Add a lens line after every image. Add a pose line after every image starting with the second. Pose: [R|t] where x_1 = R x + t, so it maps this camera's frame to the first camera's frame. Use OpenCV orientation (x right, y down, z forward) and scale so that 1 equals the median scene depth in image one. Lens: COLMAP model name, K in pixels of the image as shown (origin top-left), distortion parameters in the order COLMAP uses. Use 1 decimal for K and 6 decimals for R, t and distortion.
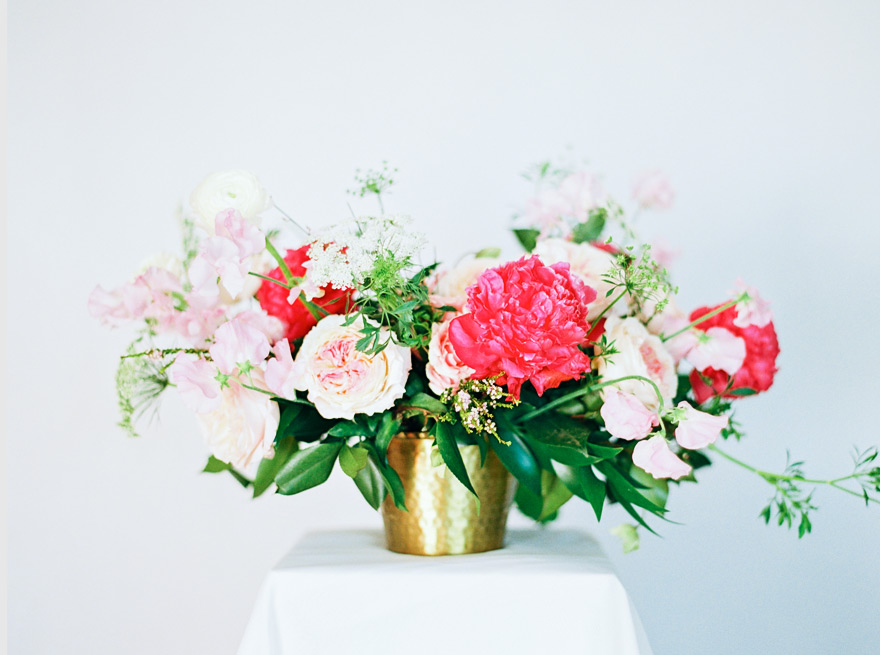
lens RADIAL K [[1590.0, 0, 440.0], [0, 1590.0, 327.5], [0, 0, 1]] dist [-0.076450, -0.094412]
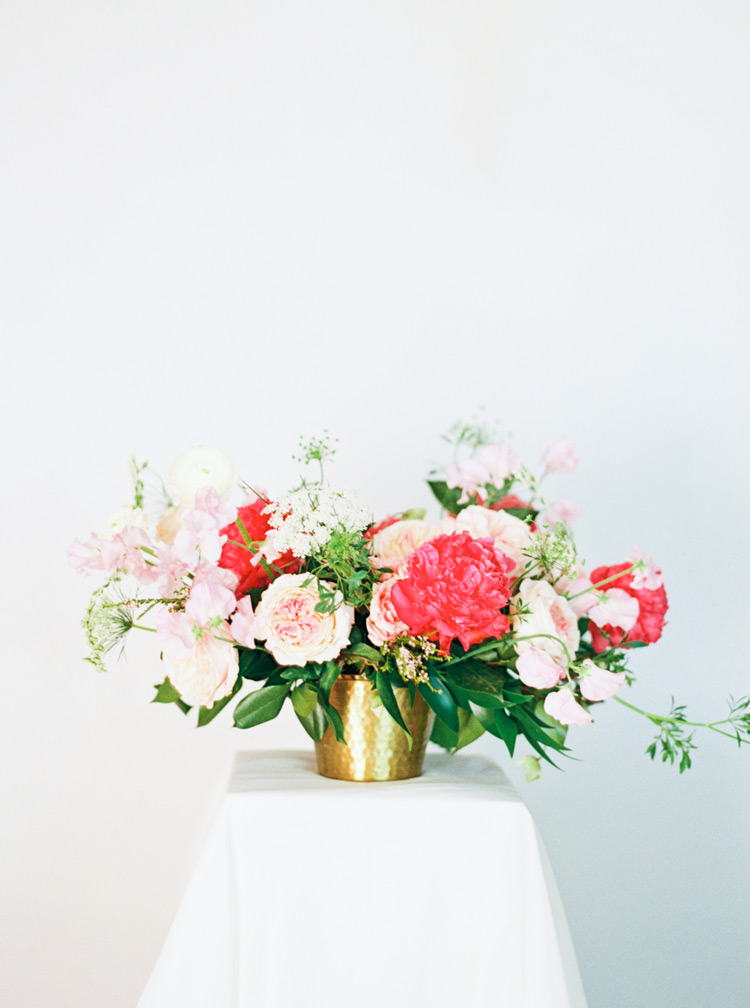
lens RADIAL K [[1821.3, 0, 375.0], [0, 1821.3, 504.0], [0, 0, 1]] dist [-0.076450, -0.094412]
pose [[0.997963, 0.028429, 0.057103, -0.079935], [-0.029021, 0.999533, 0.009578, -0.072623], [-0.056804, -0.011216, 0.998322, -0.321354]]
